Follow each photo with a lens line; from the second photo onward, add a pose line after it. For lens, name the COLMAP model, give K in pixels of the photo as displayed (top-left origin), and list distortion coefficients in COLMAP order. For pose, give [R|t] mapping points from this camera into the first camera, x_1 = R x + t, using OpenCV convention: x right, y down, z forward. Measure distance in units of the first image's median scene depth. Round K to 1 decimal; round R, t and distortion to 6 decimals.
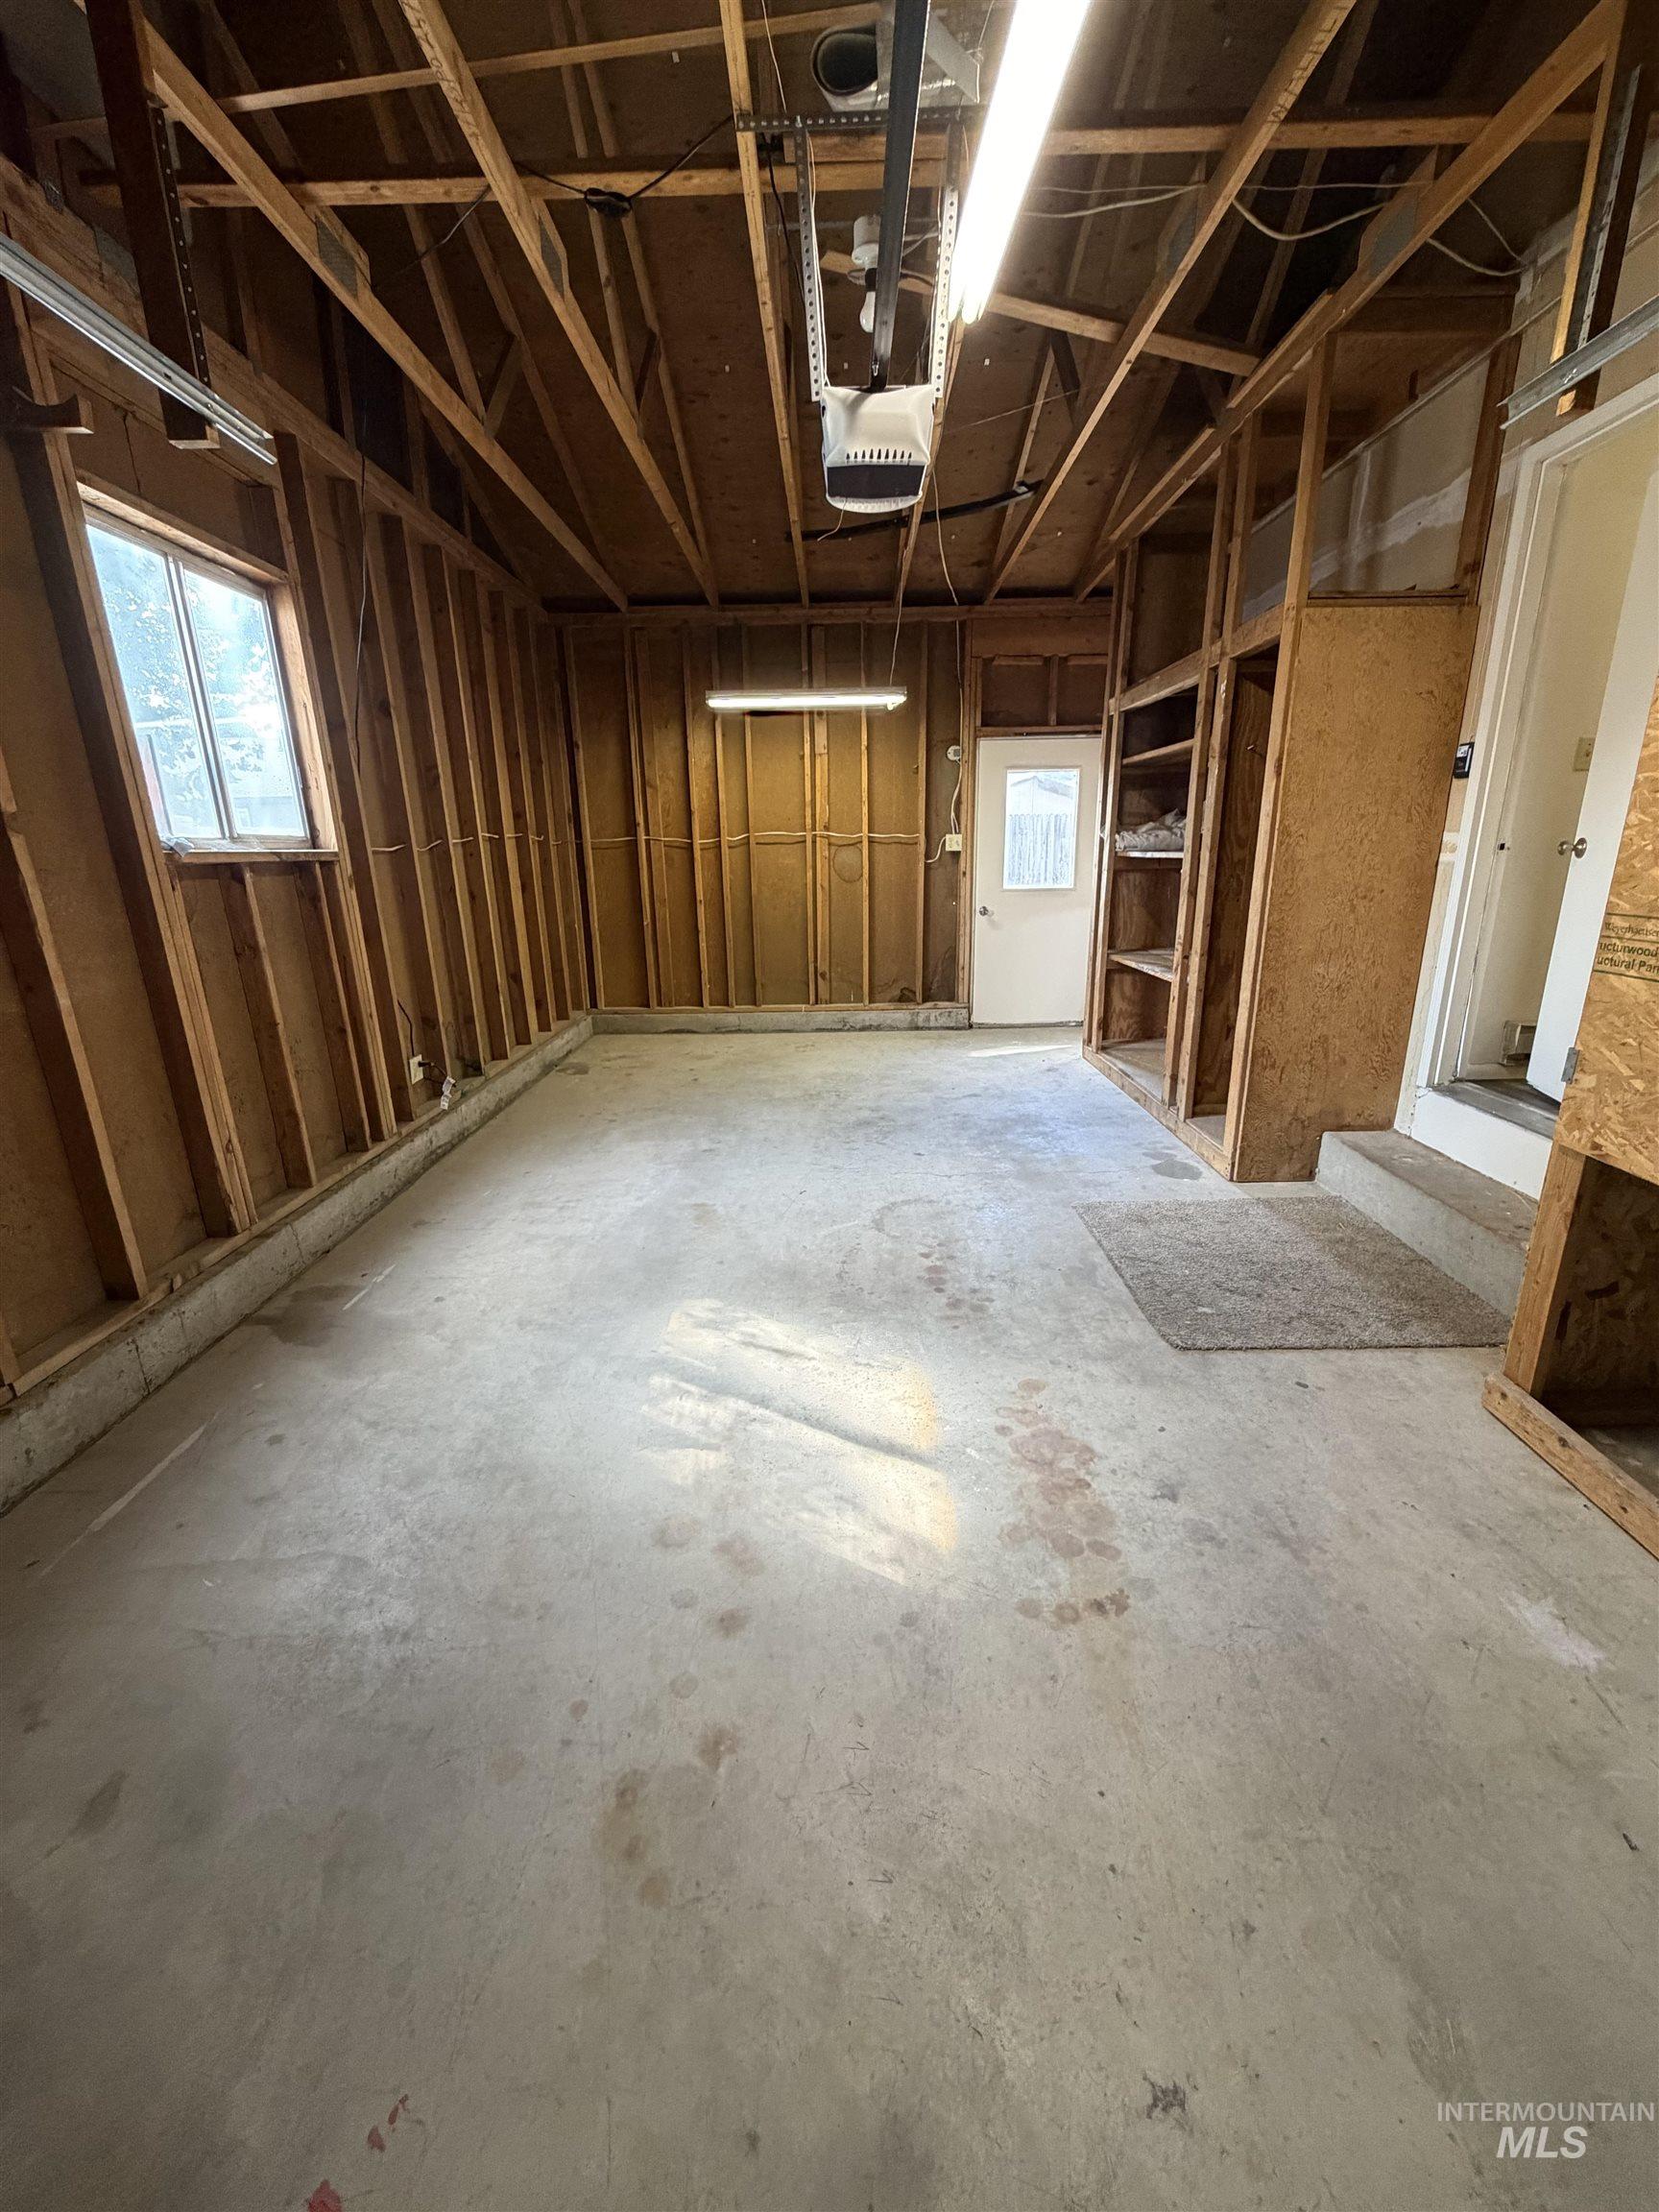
lens RADIAL K [[877.6, 0, 831.5], [0, 877.6, 1110.2], [0, 0, 1]] dist [-0.002724, 0.000075]
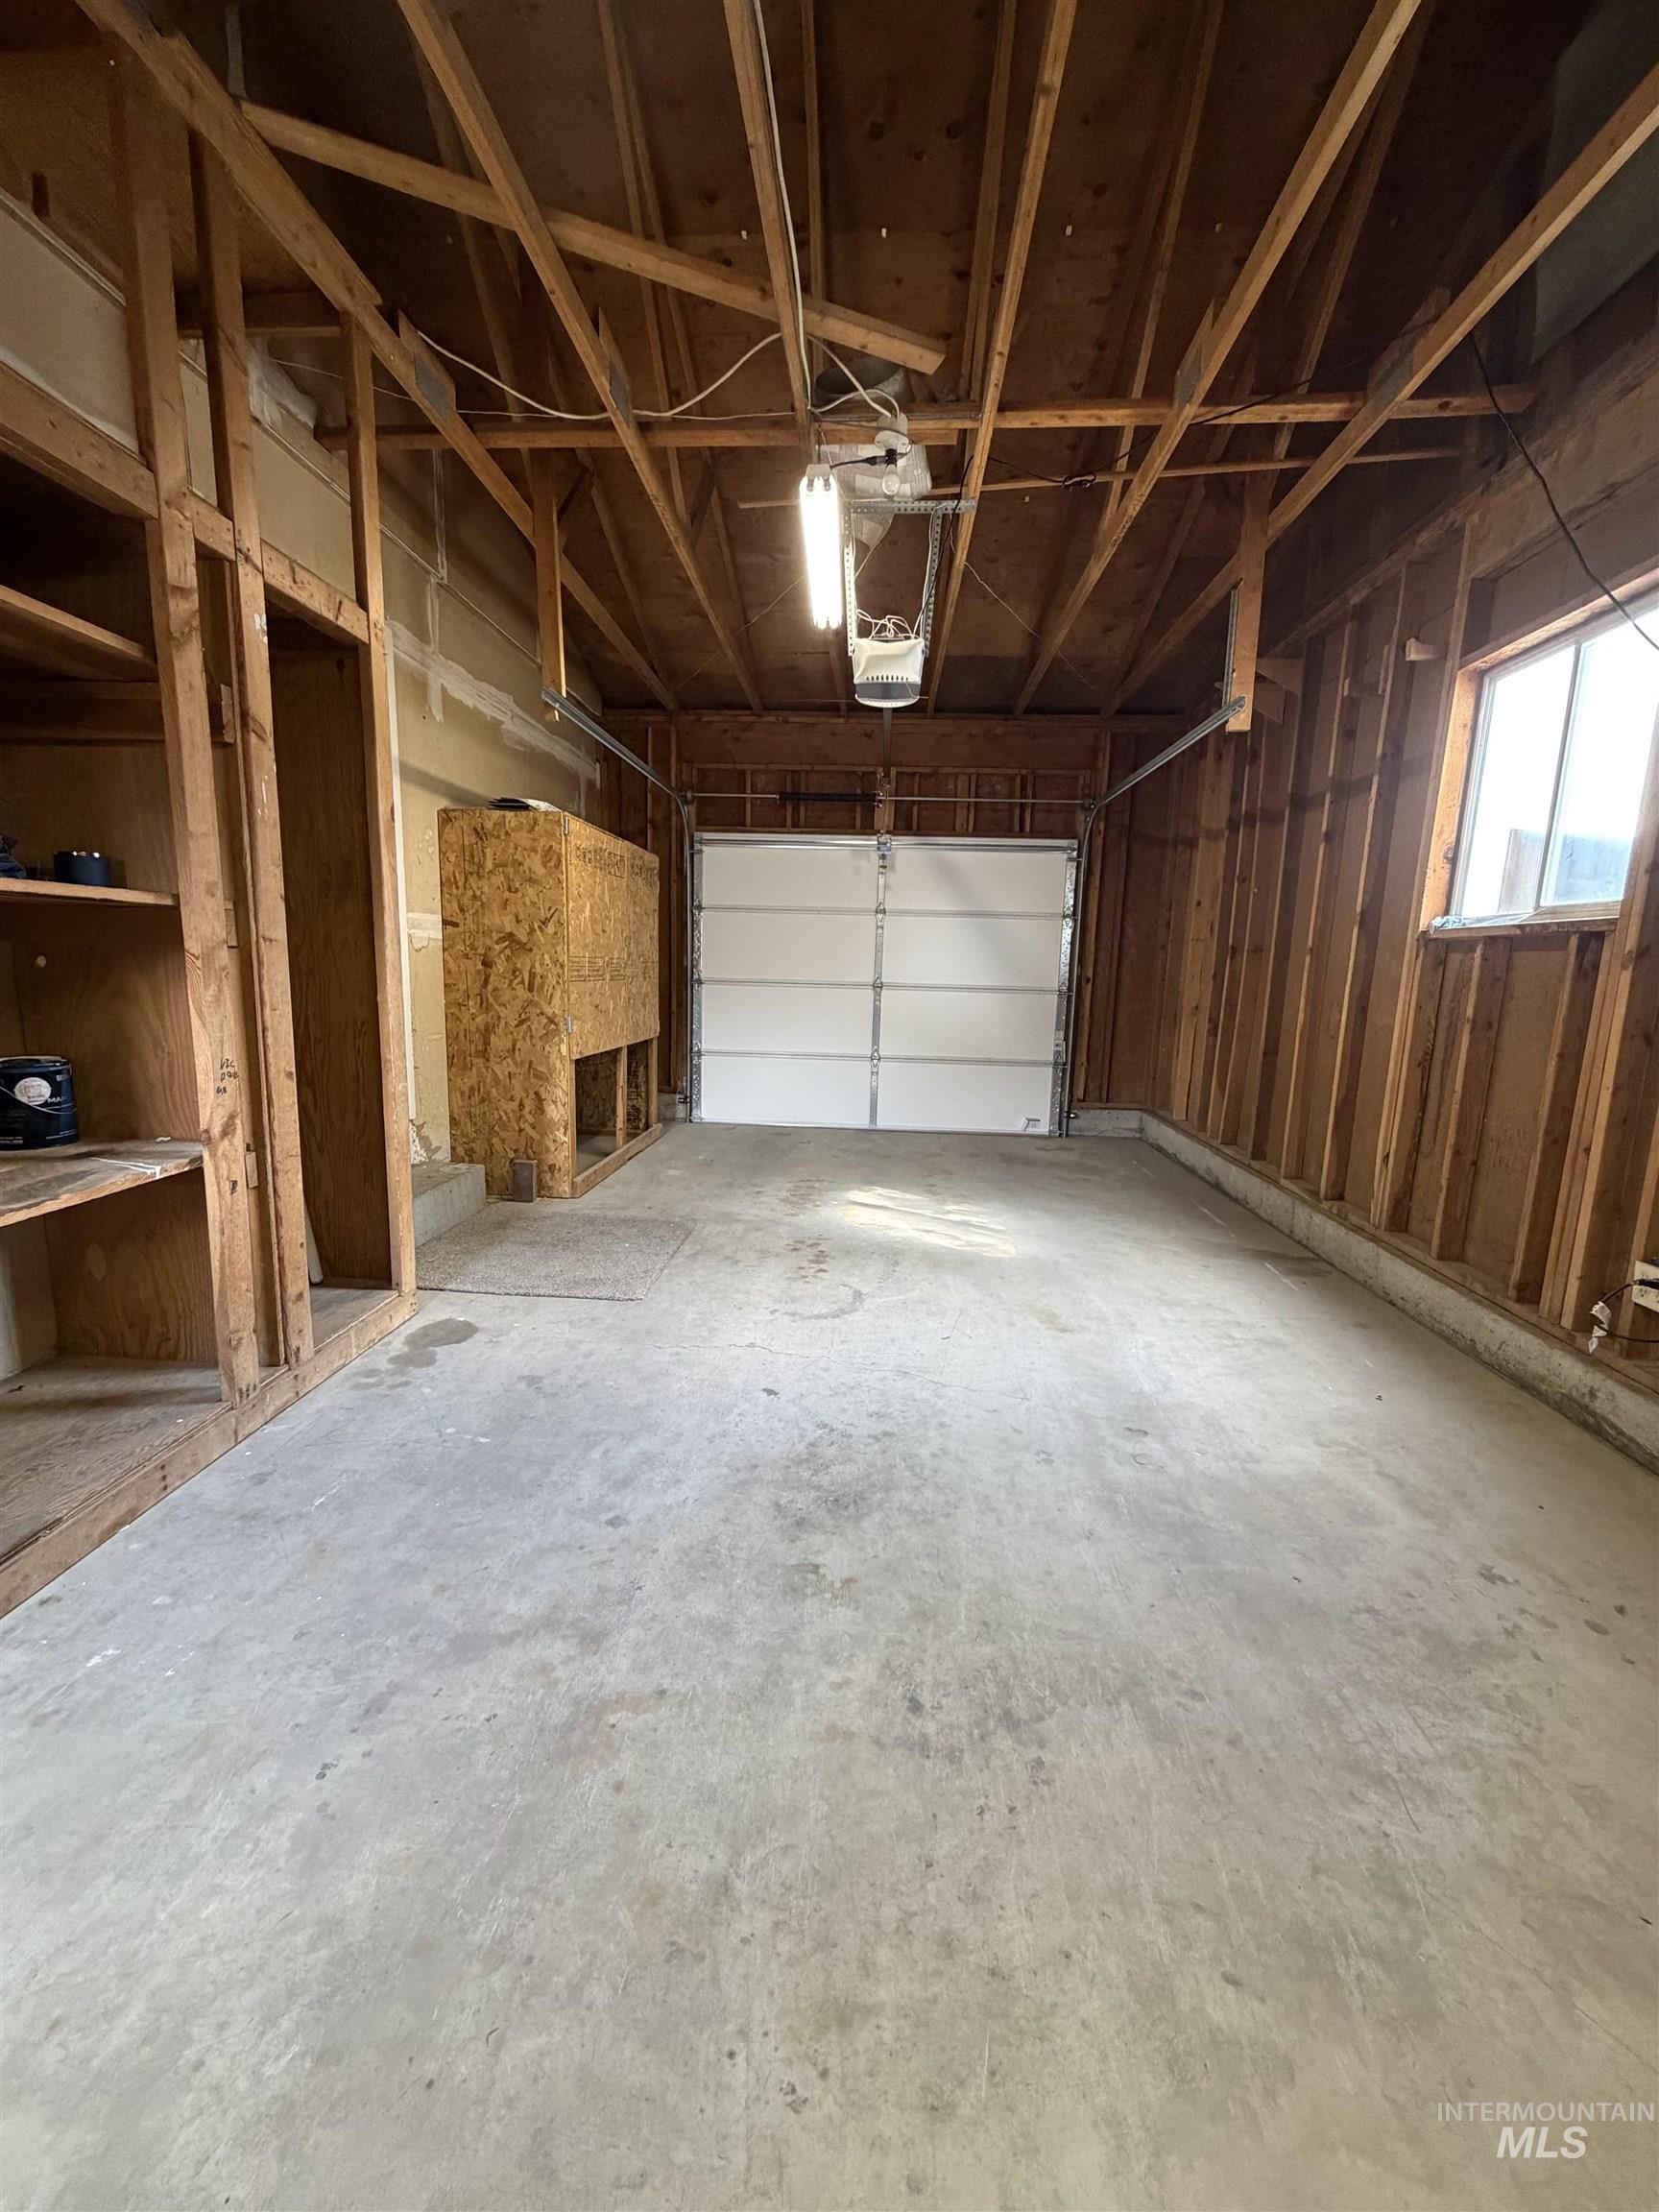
lens RADIAL K [[877.6, 0, 824.8], [0, 877.6, 1109.7], [0, 0, 1]] dist [-0.002724, 0.000075]
pose [[-0.997866, -0.019251, 0.062386, 0.036078], [0.010016, 0.899091, 0.437647, -0.524004], [-0.064516, 0.437339, -0.896980, 1.934596]]
